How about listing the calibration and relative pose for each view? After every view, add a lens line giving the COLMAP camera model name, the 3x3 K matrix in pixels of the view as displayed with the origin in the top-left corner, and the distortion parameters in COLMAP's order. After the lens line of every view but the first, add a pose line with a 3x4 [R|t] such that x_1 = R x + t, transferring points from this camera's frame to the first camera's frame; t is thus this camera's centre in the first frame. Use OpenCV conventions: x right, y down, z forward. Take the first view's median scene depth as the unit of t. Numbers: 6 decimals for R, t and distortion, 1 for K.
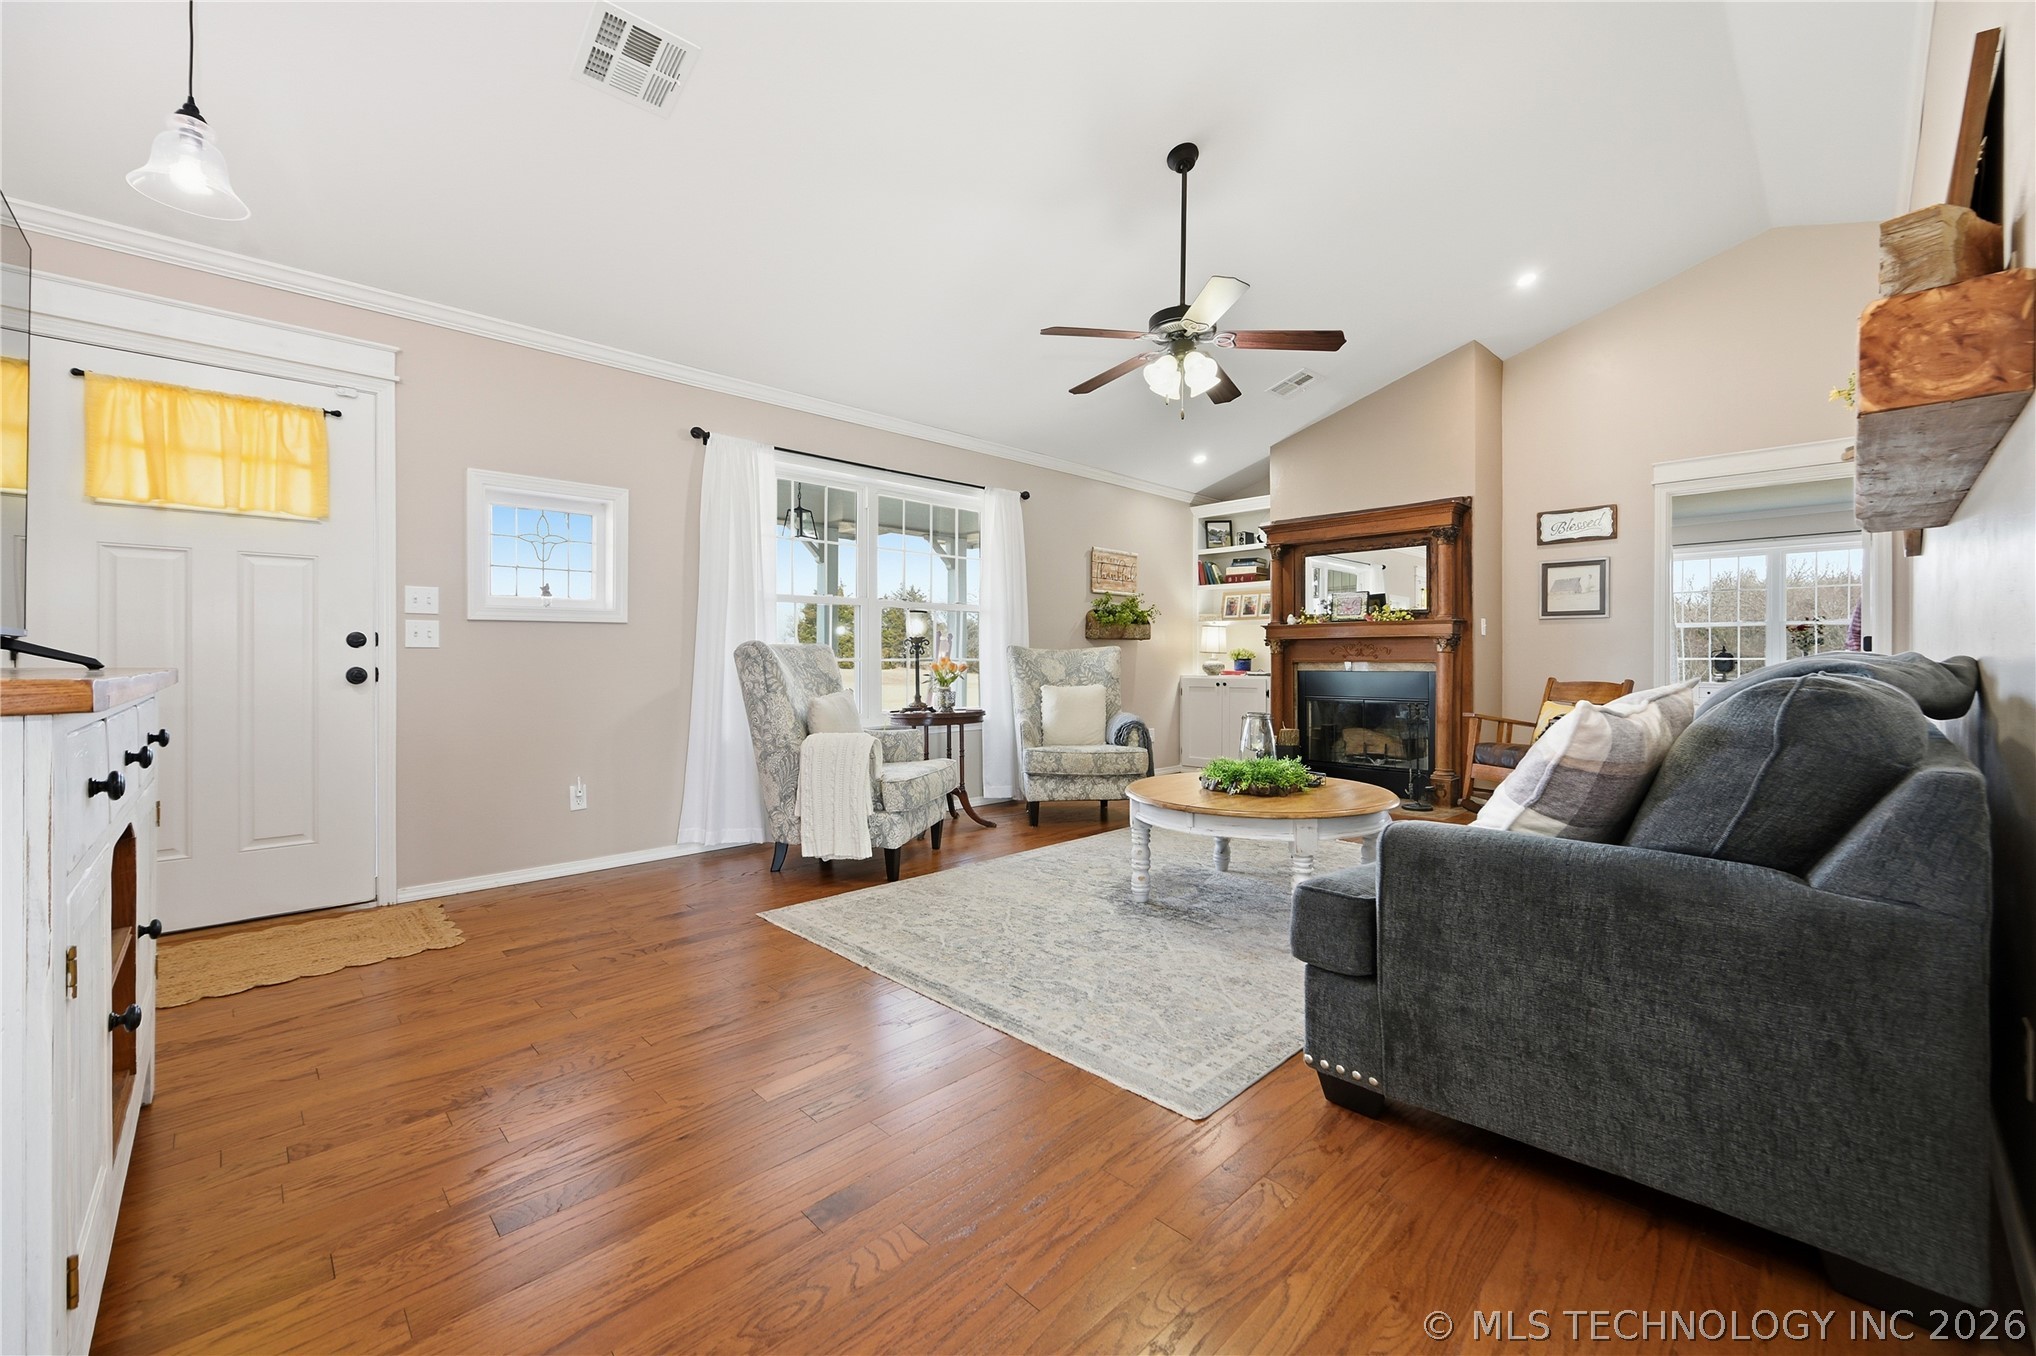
lens RADIAL K [[810.0, 0, 1033.5], [0, 810.0, 668.2], [0, 0, 1]] dist [0.000710, 0.000825]
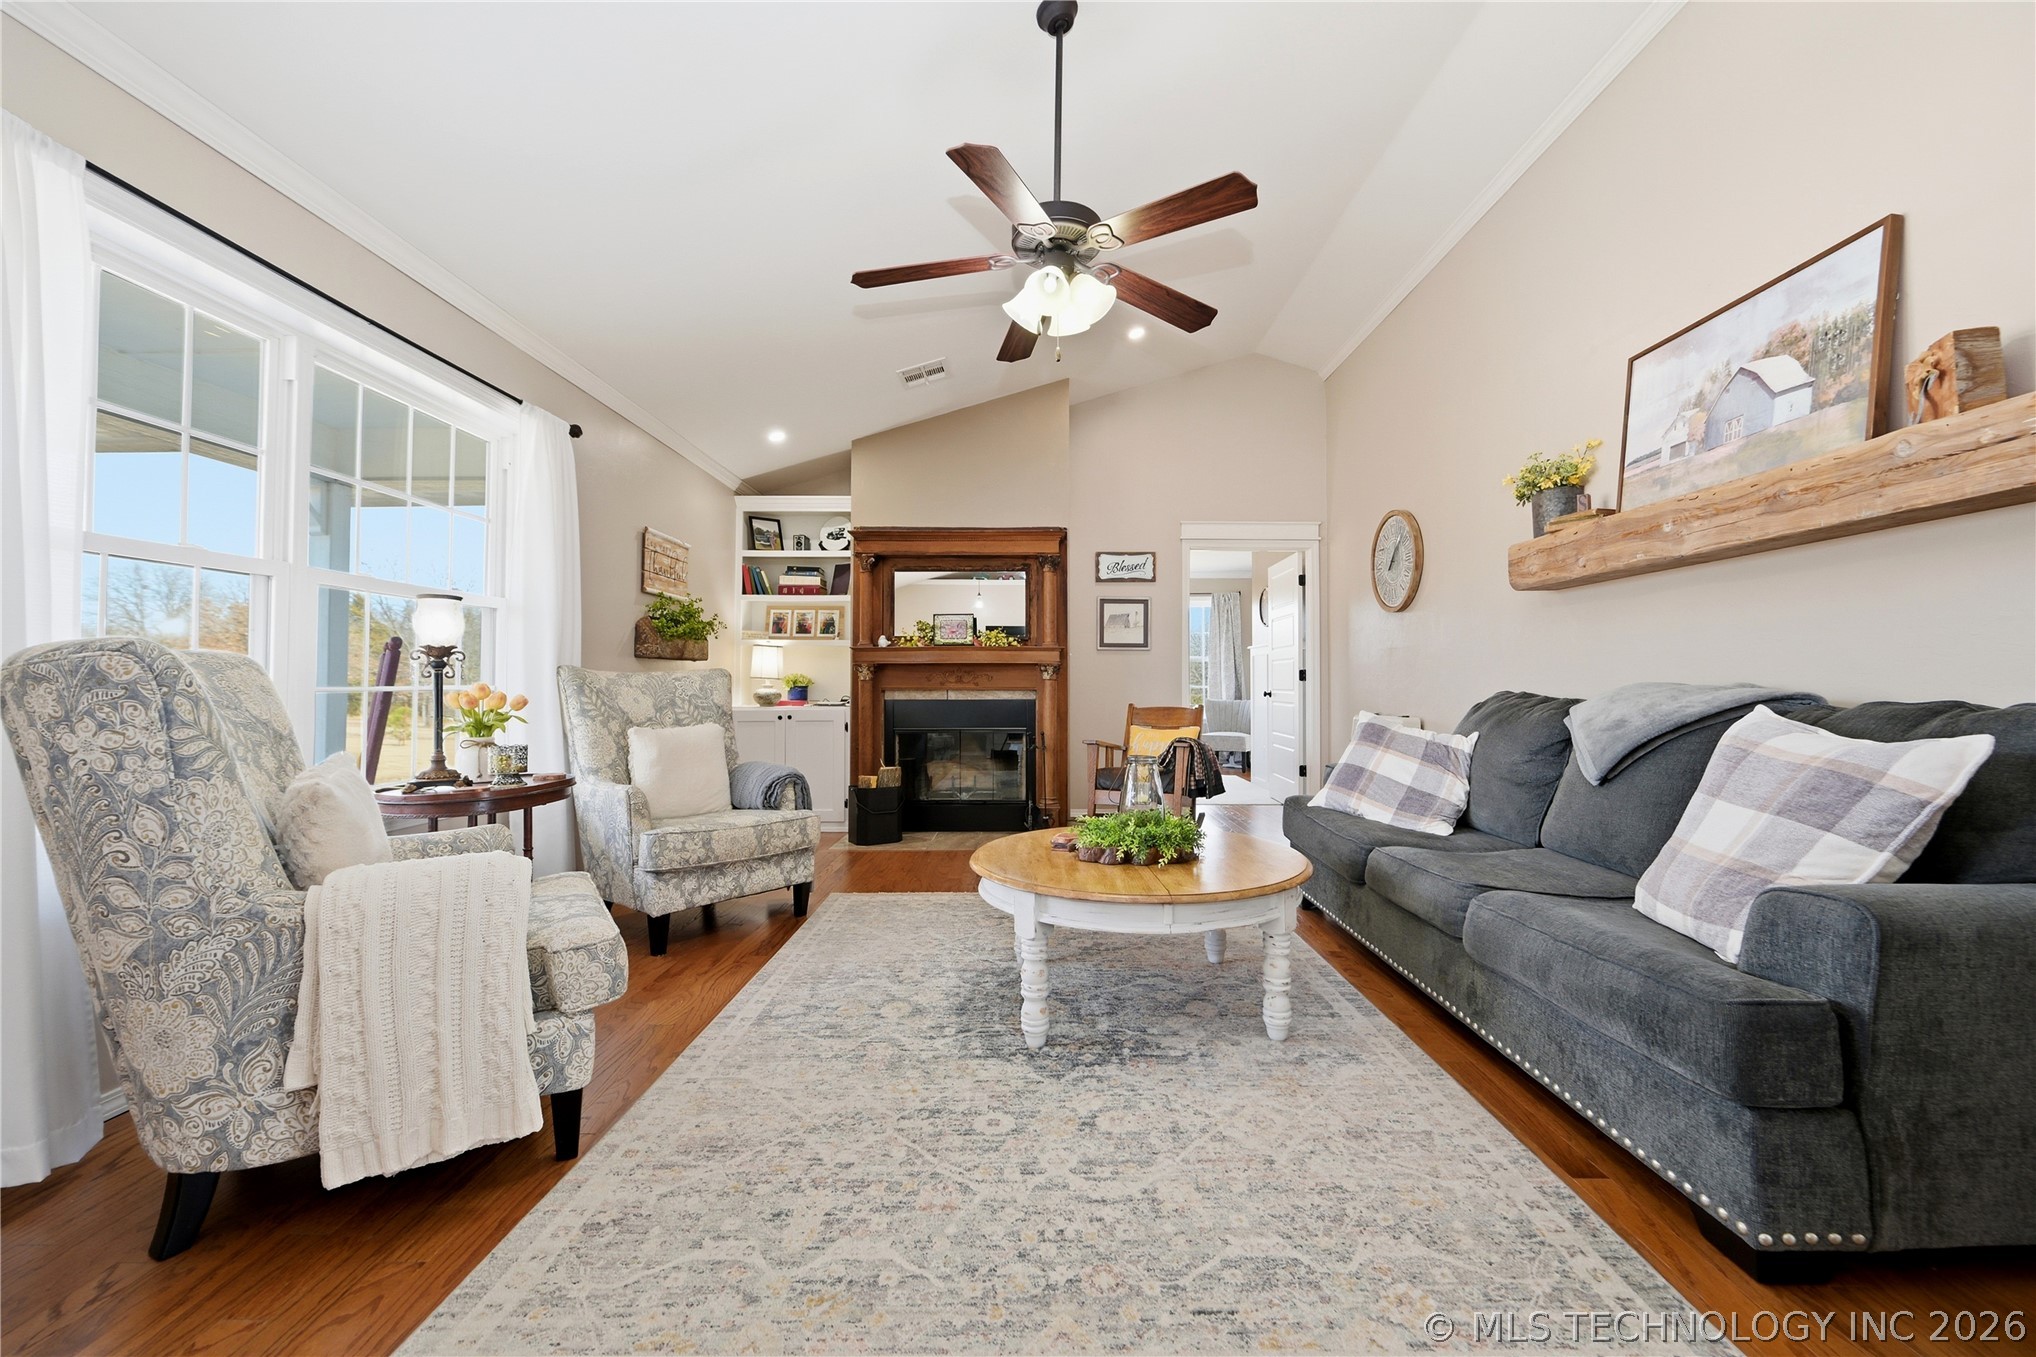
lens RADIAL K [[810.0, 0, 1033.5], [0, 810.0, 668.7], [0, 0, 1]] dist [0.000710, 0.000825]
pose [[0.705785, 0.015398, 0.708258, -0.232328], [0.007046, 0.999562, -0.028752, -0.005170], [-0.708391, 0.025283, 0.705368, 0.336164]]
